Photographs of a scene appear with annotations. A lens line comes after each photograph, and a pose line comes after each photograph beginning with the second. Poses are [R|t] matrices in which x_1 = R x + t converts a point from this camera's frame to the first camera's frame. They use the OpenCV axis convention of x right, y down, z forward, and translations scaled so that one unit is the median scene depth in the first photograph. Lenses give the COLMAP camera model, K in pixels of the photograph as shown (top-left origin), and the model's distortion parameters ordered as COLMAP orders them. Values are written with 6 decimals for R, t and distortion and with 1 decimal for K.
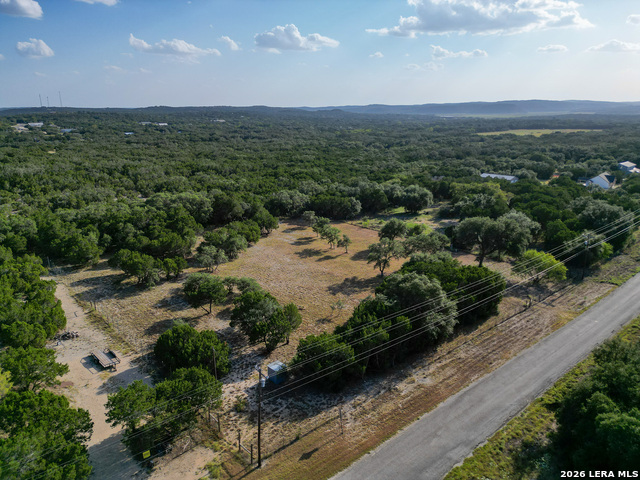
lens RADIAL K [[445.8, 0, 317.9], [0, 445.8, 238.1], [0, 0, 1]] dist [0.024129, -0.023224]
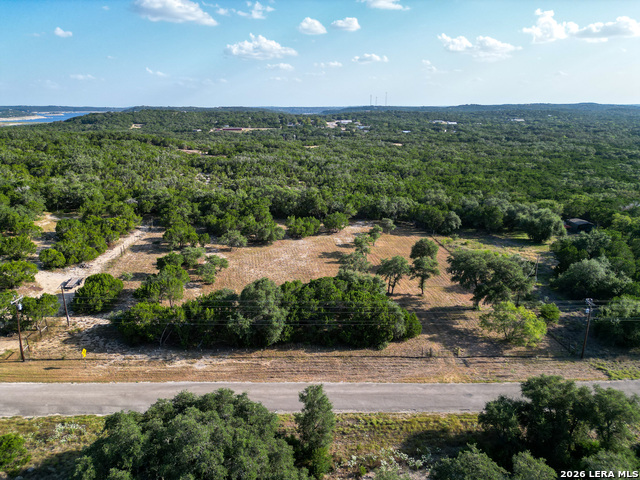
lens RADIAL K [[445.8, 0, 316.4], [0, 445.8, 244.5], [0, 0, 1]] dist [0.024129, -0.023224]
pose [[0.787997, 0.180857, -0.588516, 0.553443], [-0.170465, 0.982602, 0.073720, -0.059953], [0.591610, 0.042230, 0.805118, 0.128885]]
